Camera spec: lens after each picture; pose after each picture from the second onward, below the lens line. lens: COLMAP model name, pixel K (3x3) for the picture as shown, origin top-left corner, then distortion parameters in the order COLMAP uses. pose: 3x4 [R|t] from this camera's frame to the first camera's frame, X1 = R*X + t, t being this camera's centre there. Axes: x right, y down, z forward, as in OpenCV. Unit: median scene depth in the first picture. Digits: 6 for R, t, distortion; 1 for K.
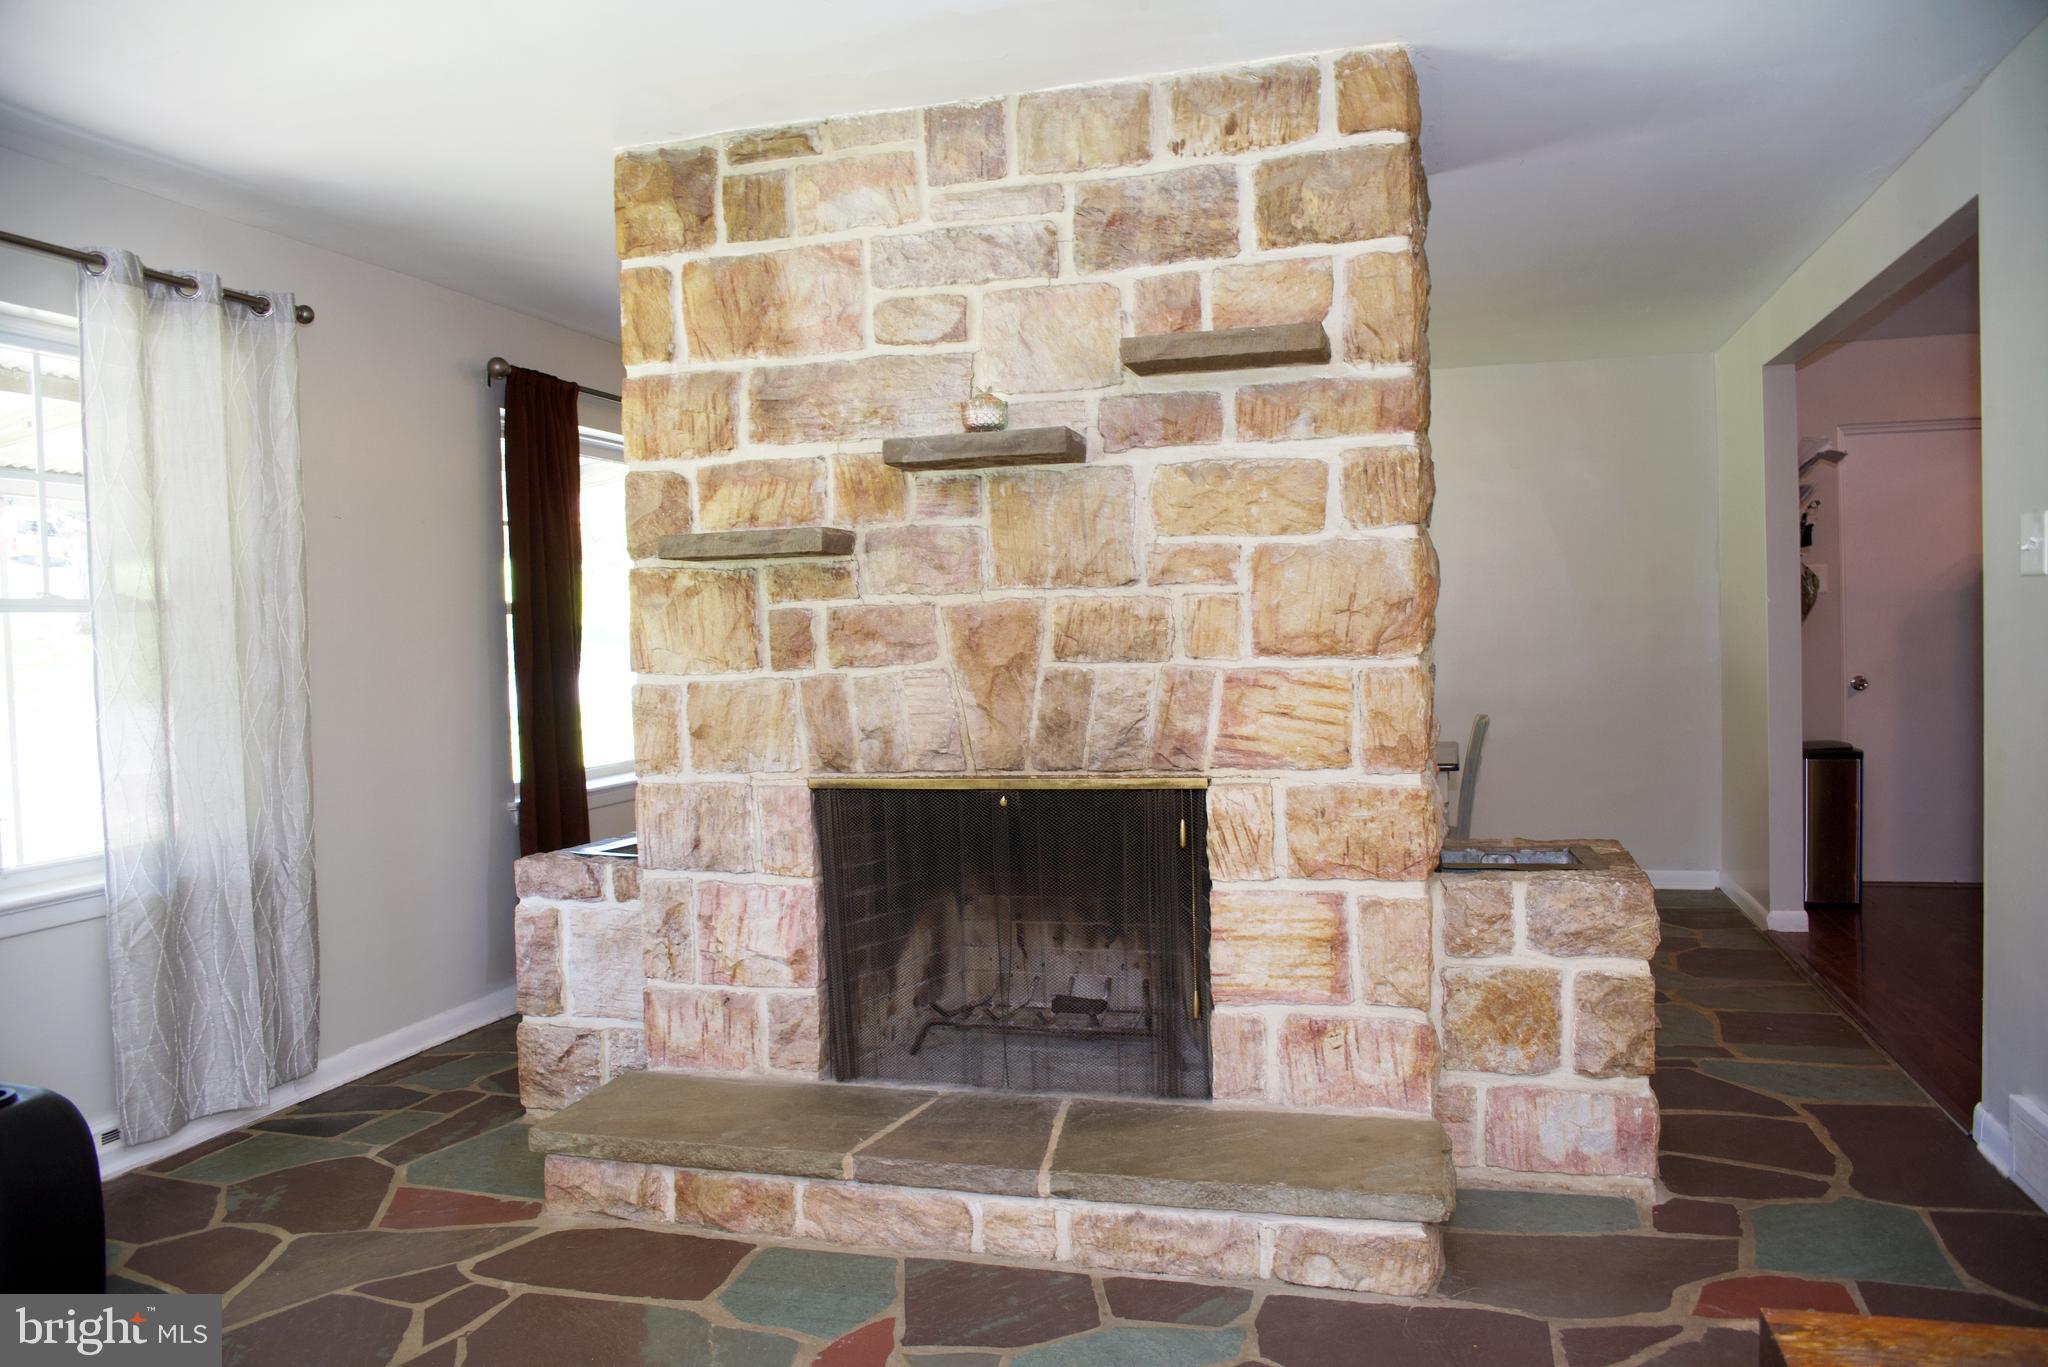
lens RADIAL K [[1490.2, 0, 1024.0], [0, 1490.2, 683.5], [0, 0, 1]] dist [-0.063920, 0.042429]
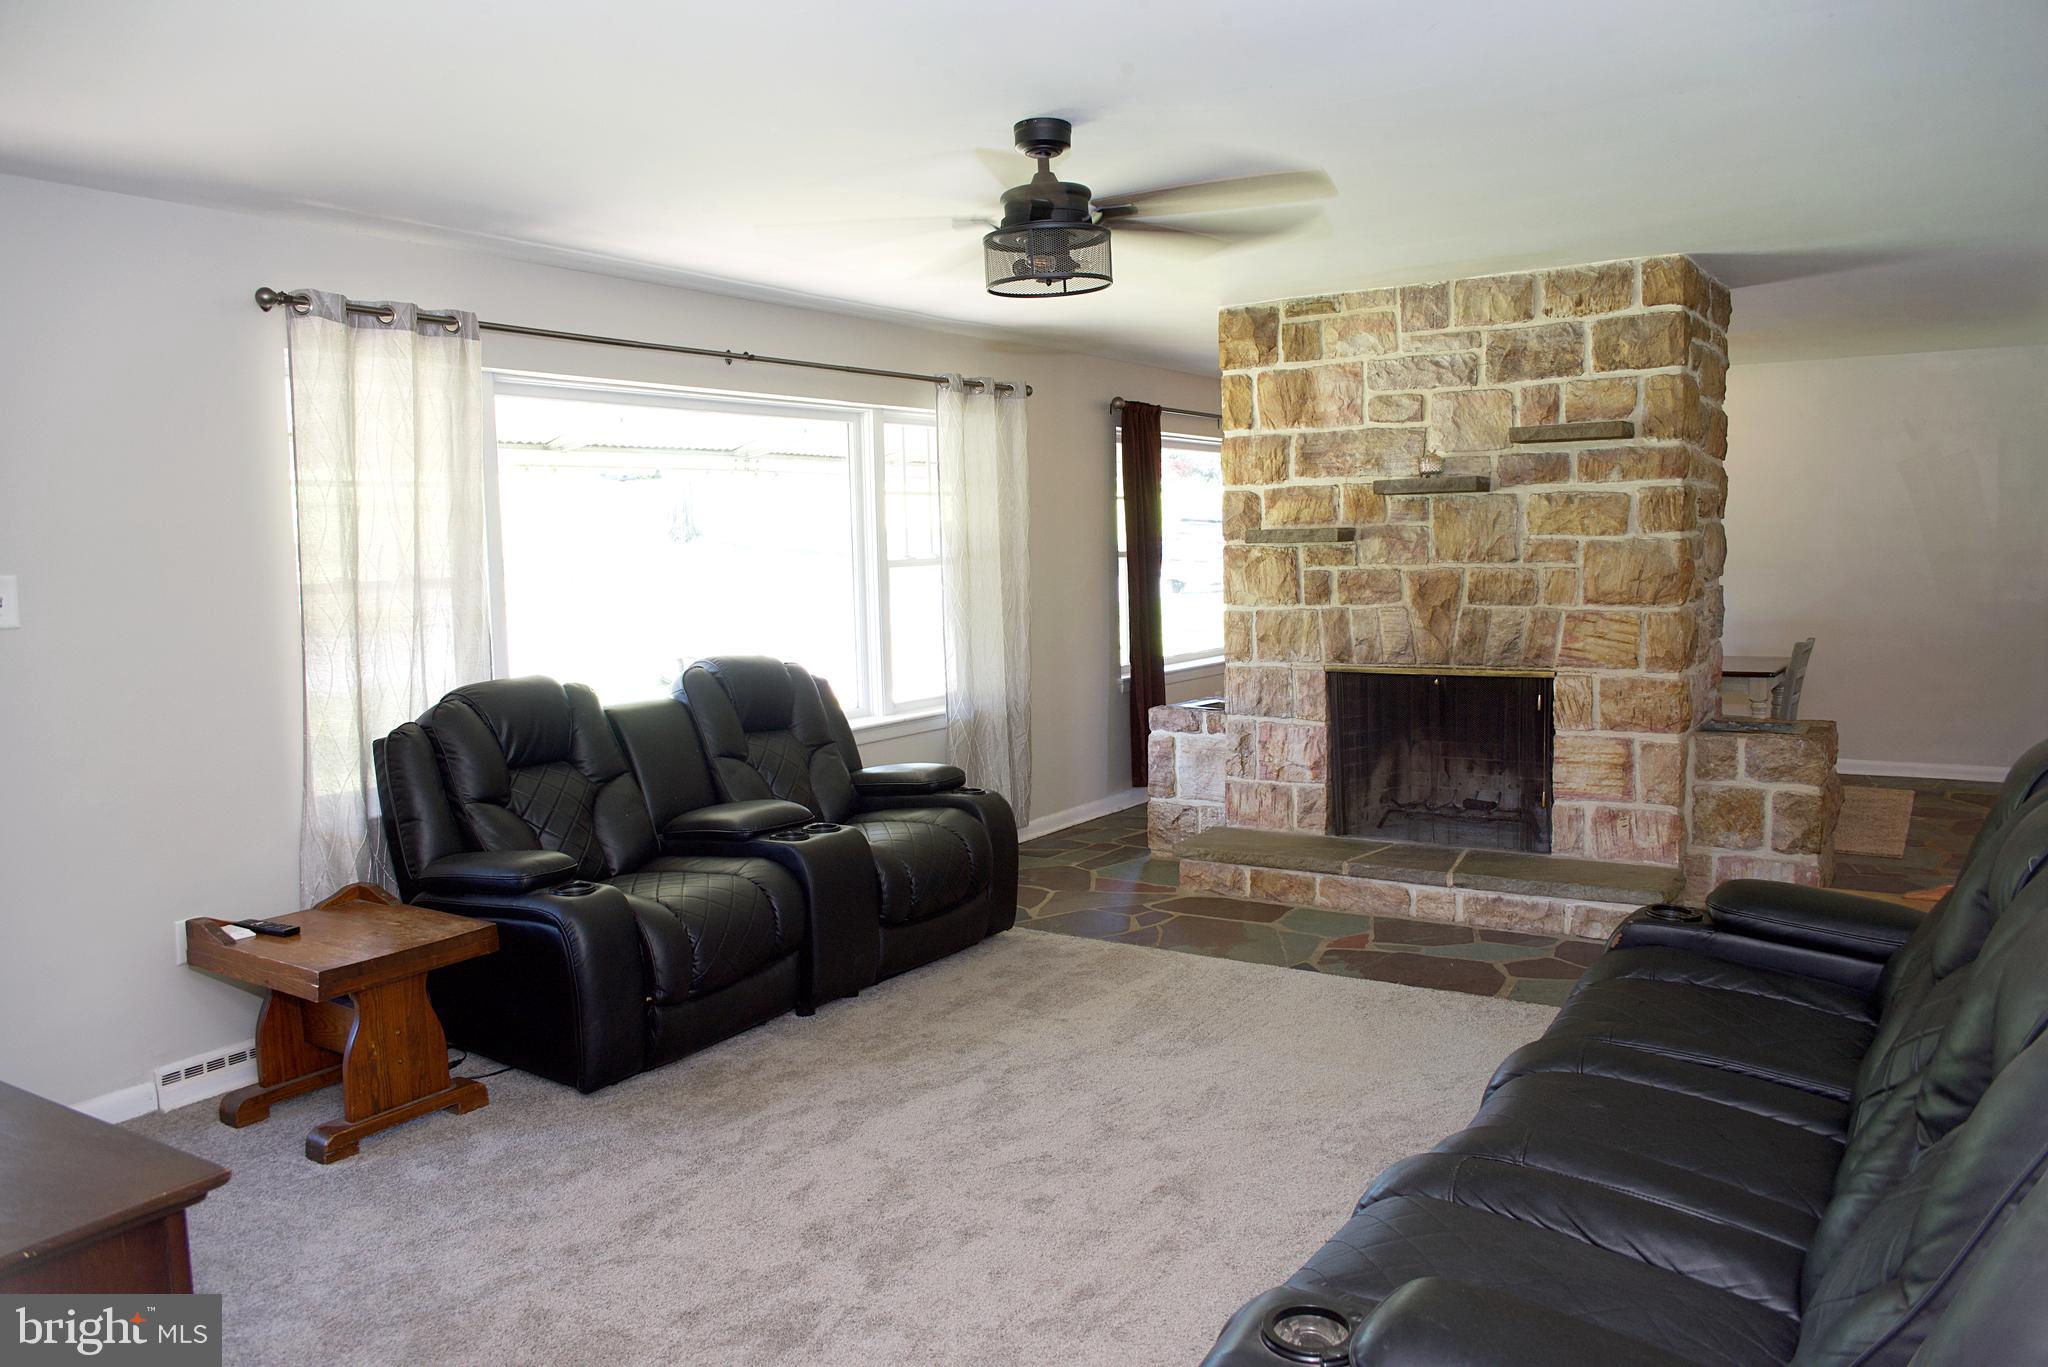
lens RADIAL K [[1490.2, 0, 1024.0], [0, 1490.2, 683.5], [0, 0, 1]] dist [-0.063920, 0.042429]
pose [[0.955168, 0.032097, -0.294318, 0.037971], [-0.011608, 0.997401, 0.071102, -0.039892], [0.295835, -0.064498, 0.953059, -0.854581]]
